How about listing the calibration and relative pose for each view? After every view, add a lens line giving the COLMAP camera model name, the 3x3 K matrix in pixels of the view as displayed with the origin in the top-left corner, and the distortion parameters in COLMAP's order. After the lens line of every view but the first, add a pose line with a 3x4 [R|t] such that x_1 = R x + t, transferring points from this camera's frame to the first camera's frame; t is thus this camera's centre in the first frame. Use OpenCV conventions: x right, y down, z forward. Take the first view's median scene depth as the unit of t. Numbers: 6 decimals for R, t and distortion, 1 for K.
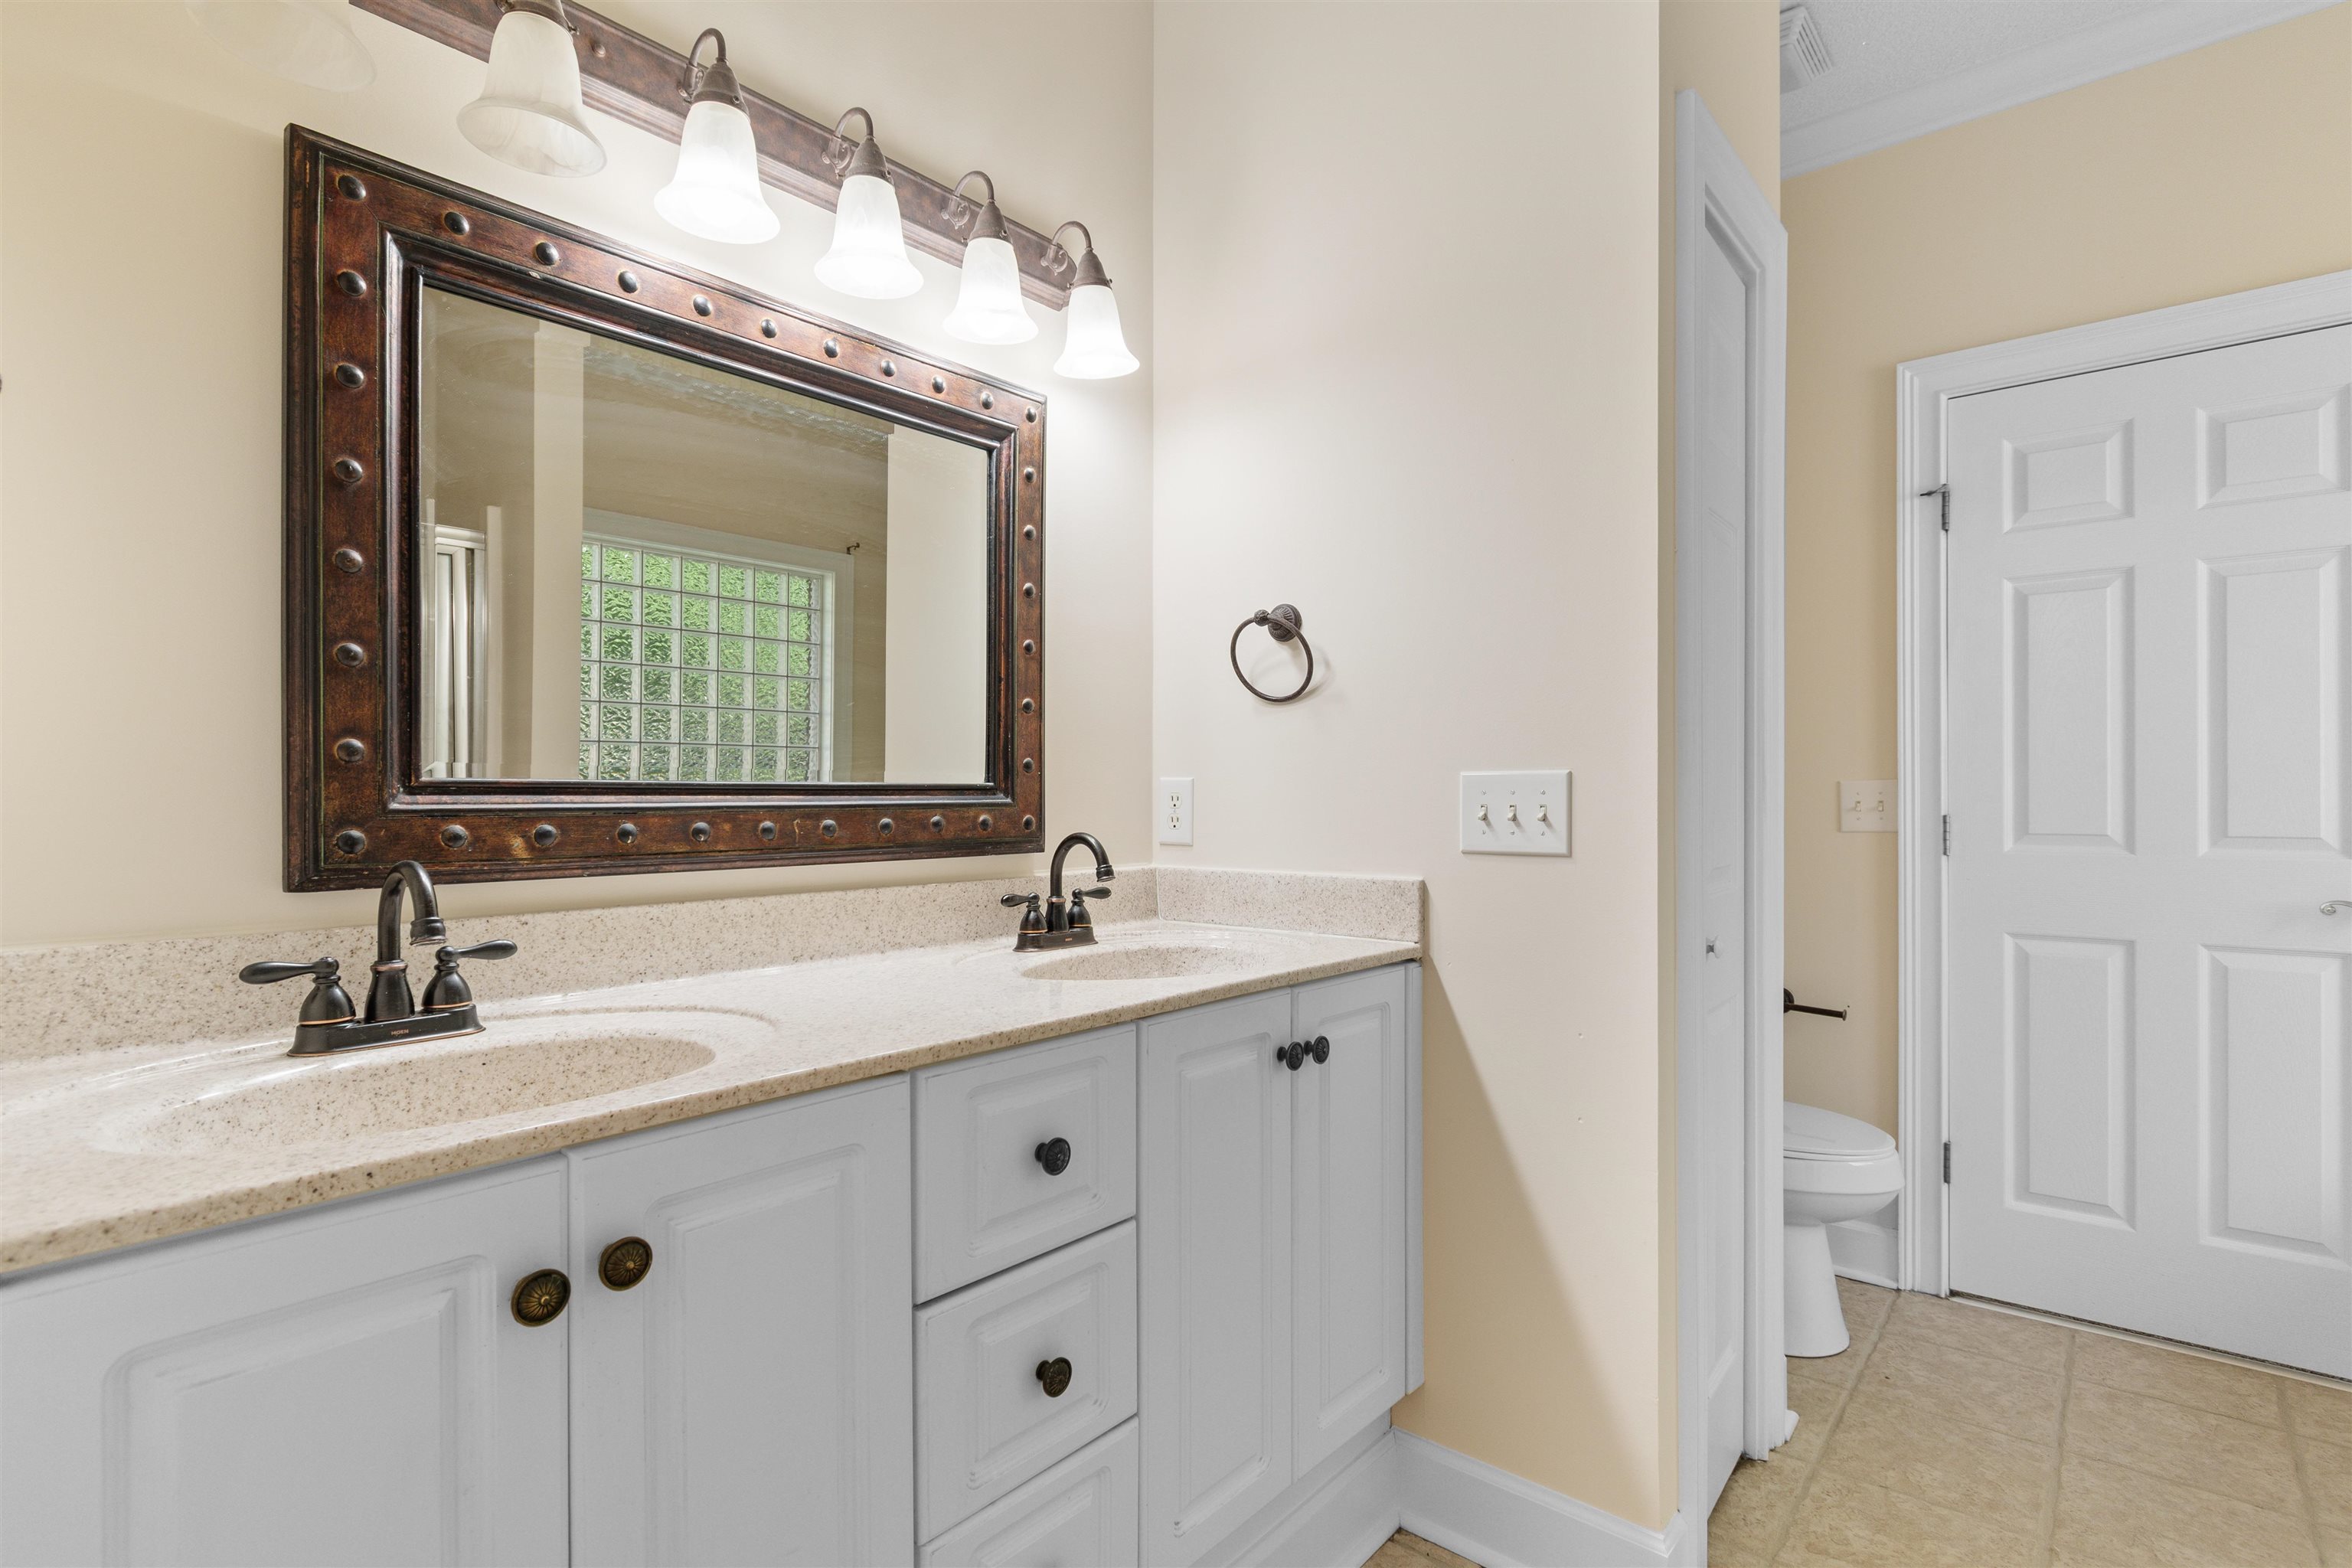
lens RADIAL K [[1158.3, 0, 1175.6], [0, 1158.3, 784.6], [0, 0, 1]] dist [-0.000694, -0.000147]
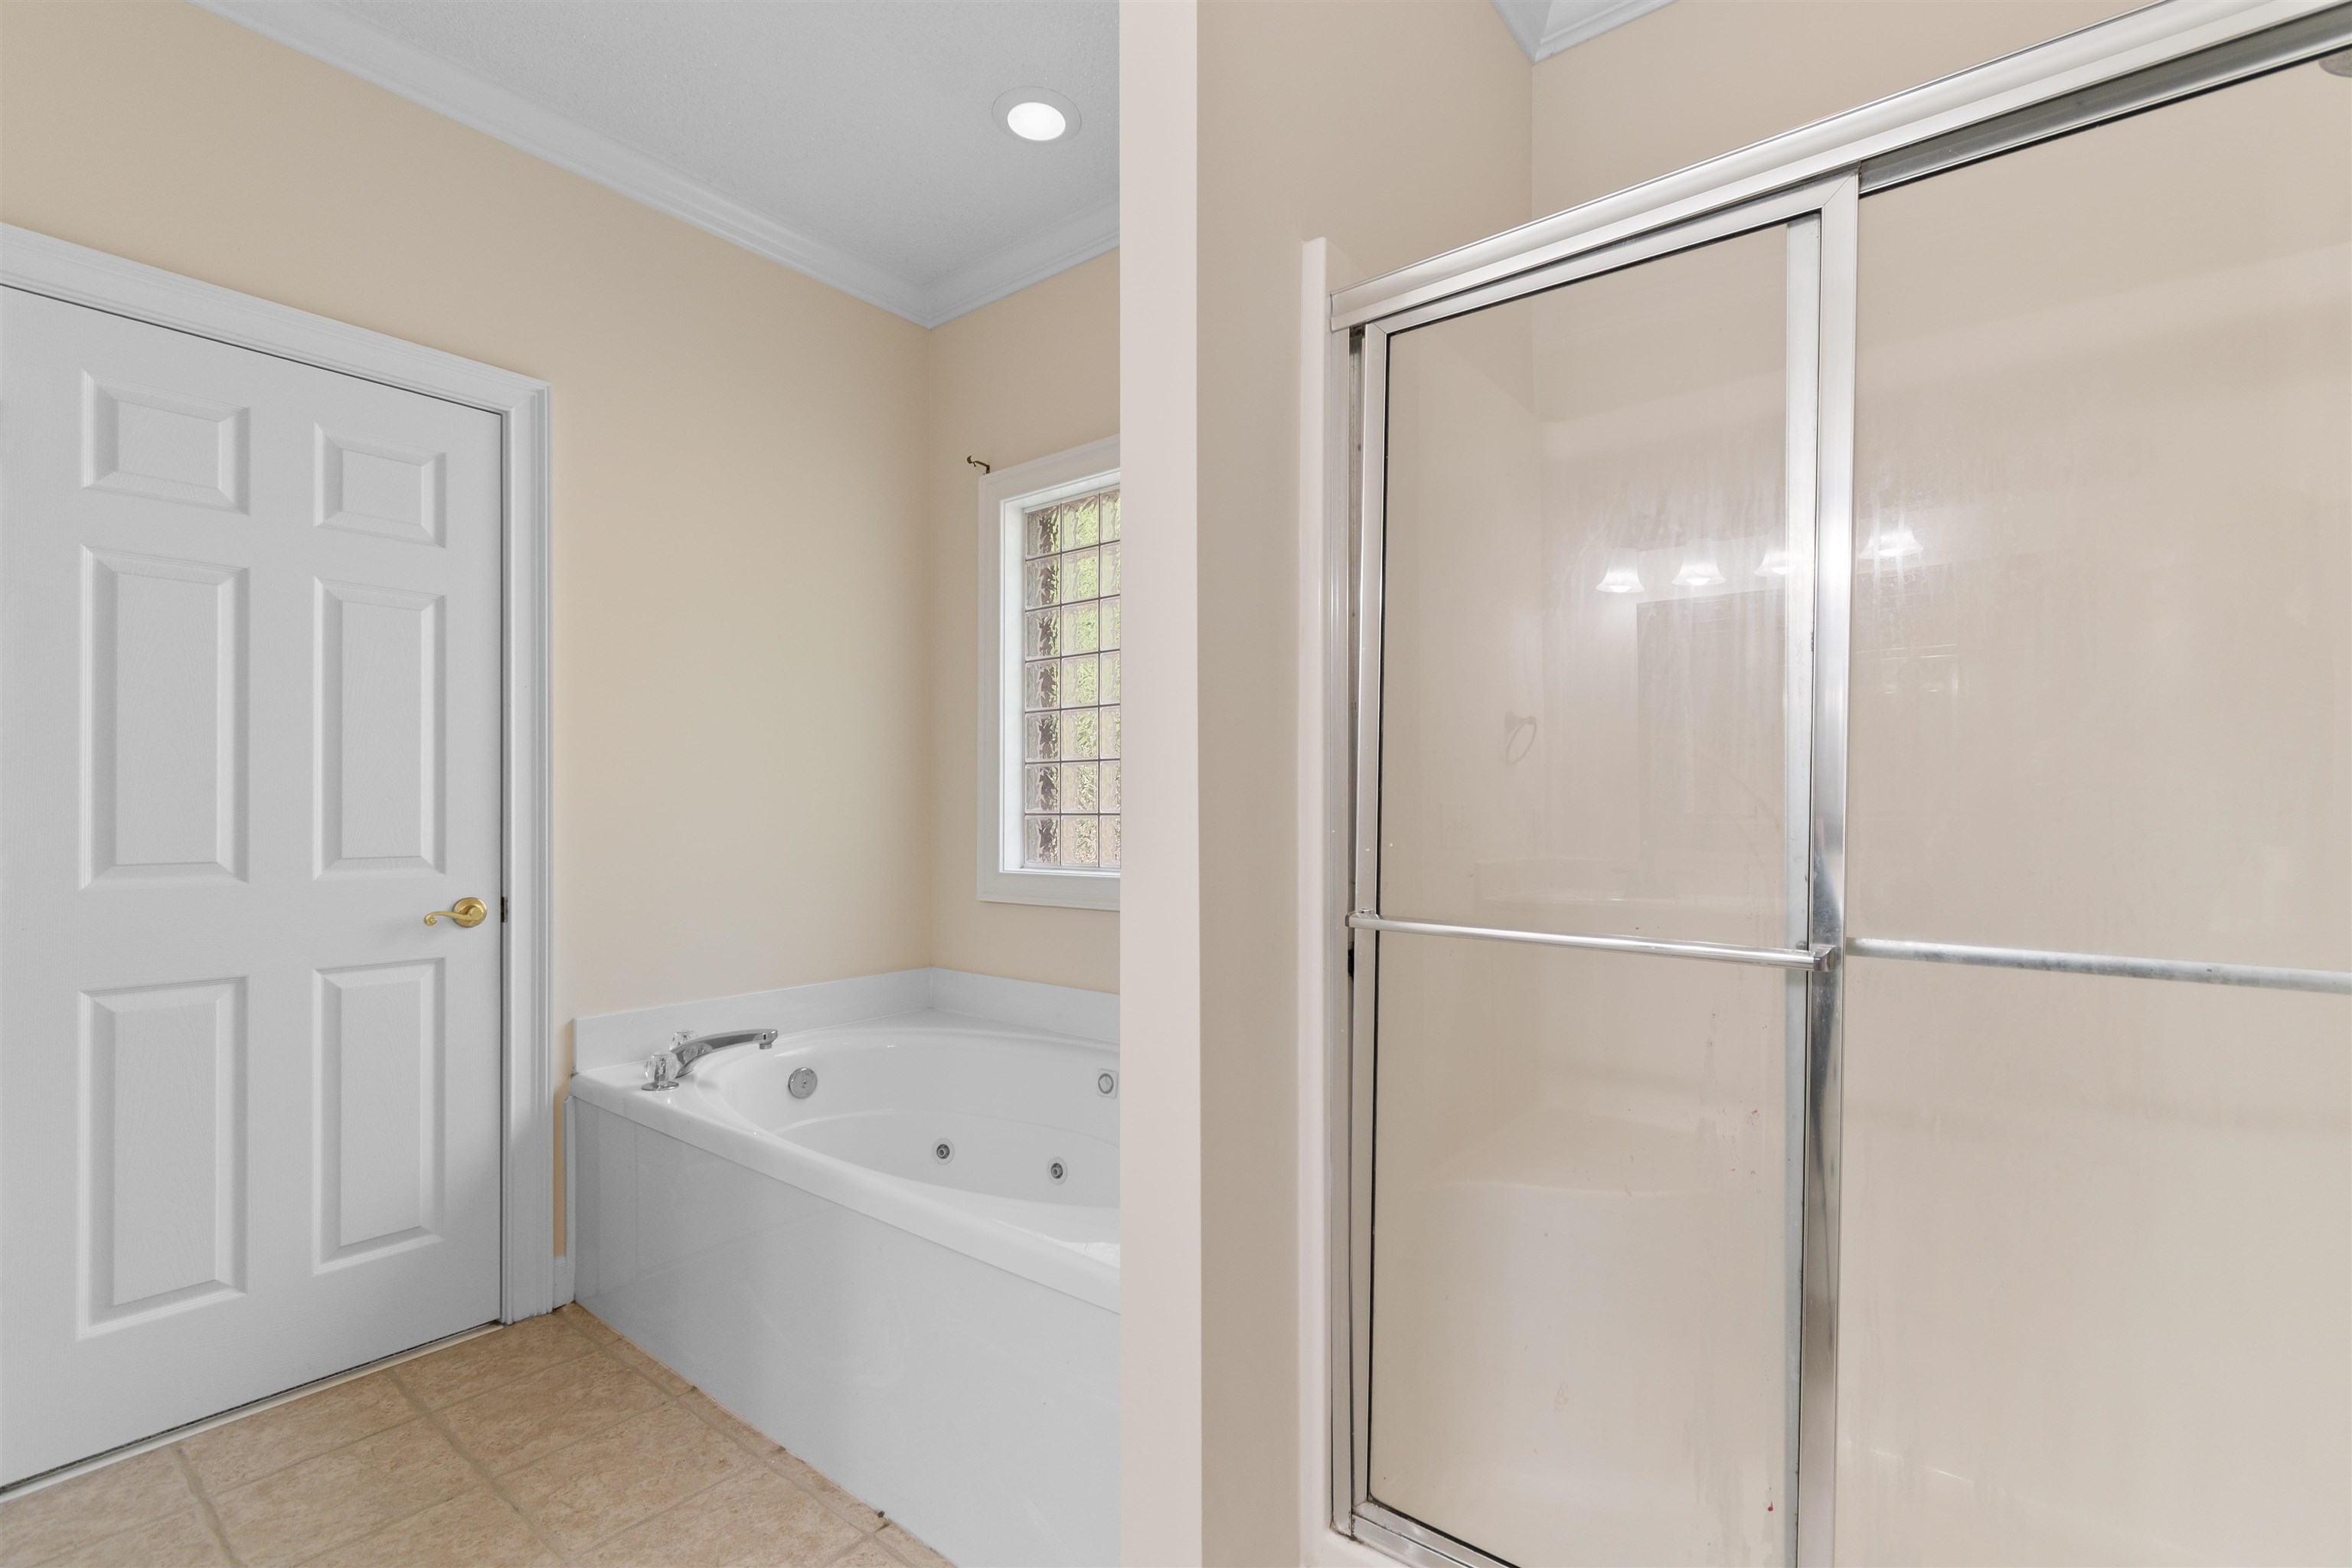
lens RADIAL K [[1046.6, 0, 1175.1], [0, 1046.6, 810.6], [0, 0, 1]] dist [0.012014, -0.002969]
pose [[-0.018801, 0.008176, 0.999790, -0.022402], [-0.001446, 0.999965, -0.008205, 0.009783], [-0.999822, -0.001600, -0.018789, 0.288728]]
